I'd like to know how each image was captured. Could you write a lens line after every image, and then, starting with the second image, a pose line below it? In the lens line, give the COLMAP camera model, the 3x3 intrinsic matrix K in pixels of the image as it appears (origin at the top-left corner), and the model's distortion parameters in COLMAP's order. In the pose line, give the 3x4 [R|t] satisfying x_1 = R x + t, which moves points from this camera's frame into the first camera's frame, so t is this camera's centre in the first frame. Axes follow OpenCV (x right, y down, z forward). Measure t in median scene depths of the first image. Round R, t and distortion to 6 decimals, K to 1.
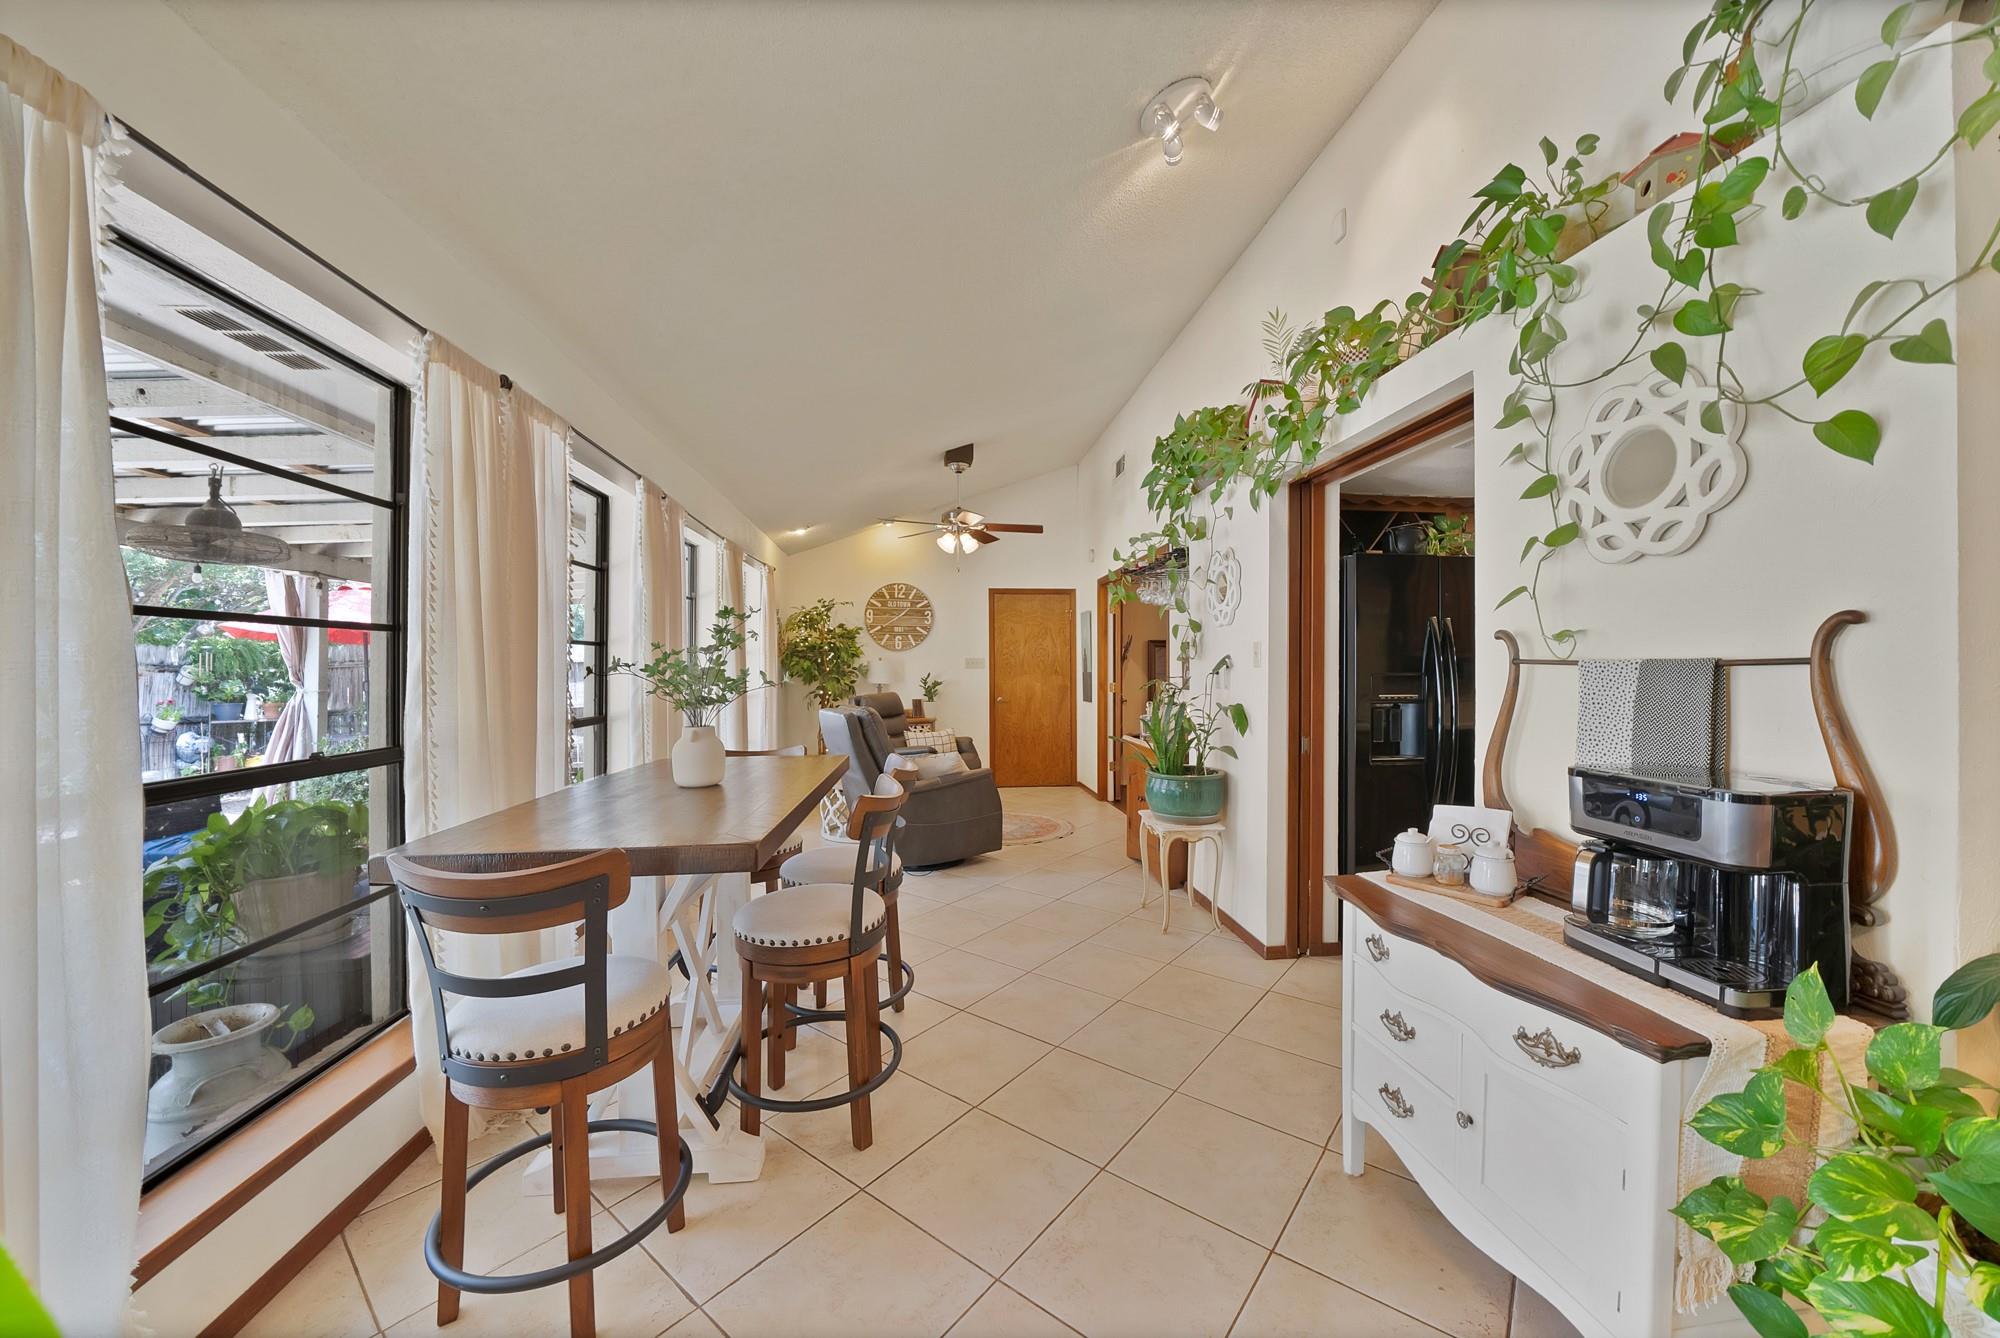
lens RADIAL K [[694.2, 0, 995.3], [0, 694.2, 671.0], [0, 0, 1]] dist [0.002129, 0.000083]
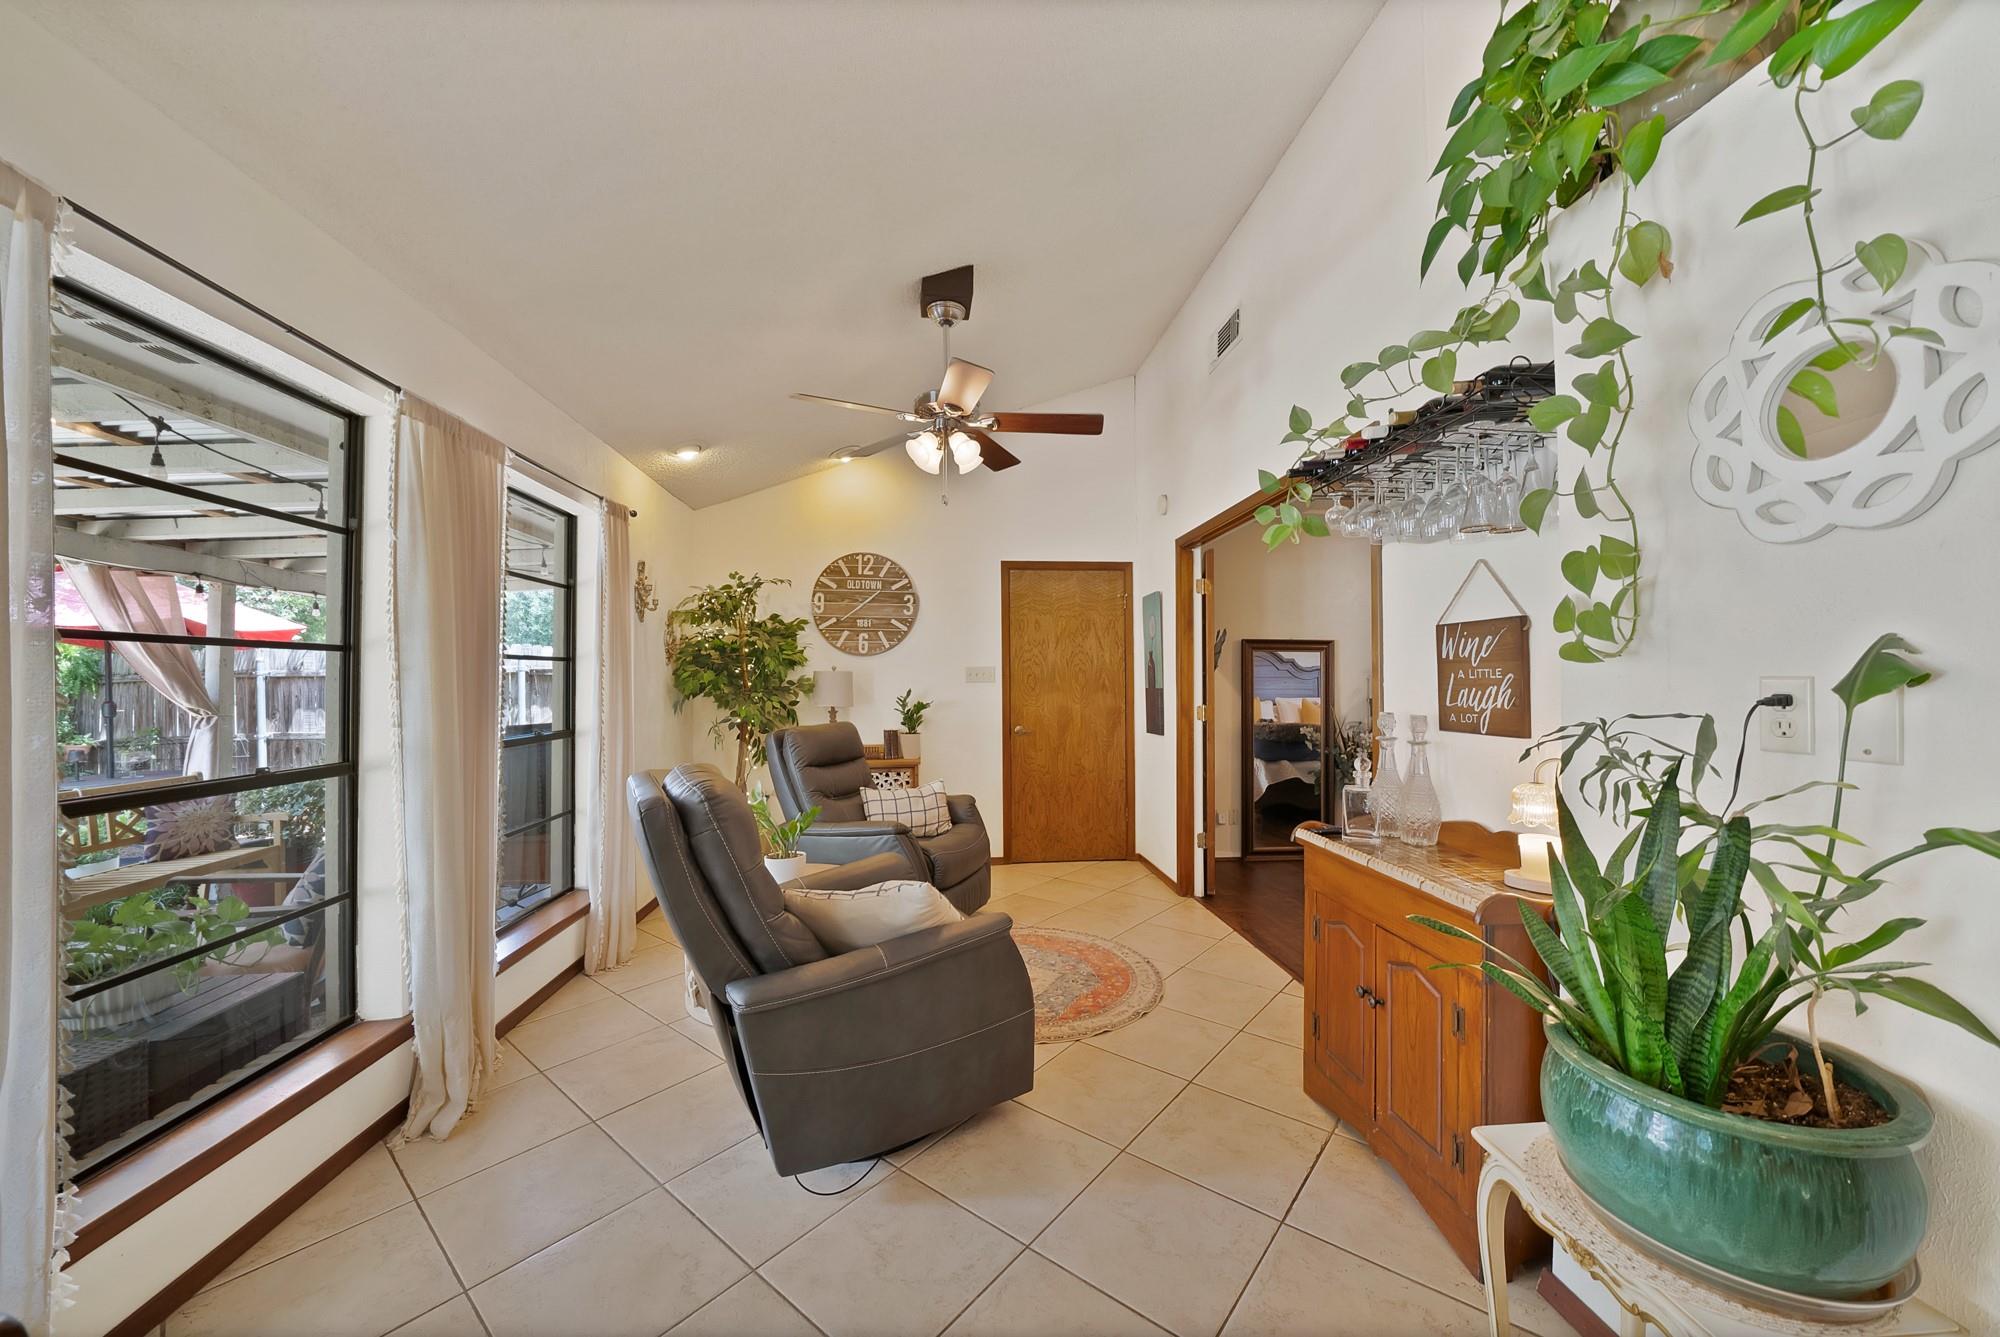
lens RADIAL K [[694.2, 0, 1010.0], [0, 694.2, 678.4], [0, 0, 1]] dist [0.002129, 0.000083]
pose [[0.999983, -0.003751, 0.004467, -0.004735], [0.003837, 0.999805, -0.019396, 0.005157], [-0.004394, 0.019413, 0.999802, 0.354536]]
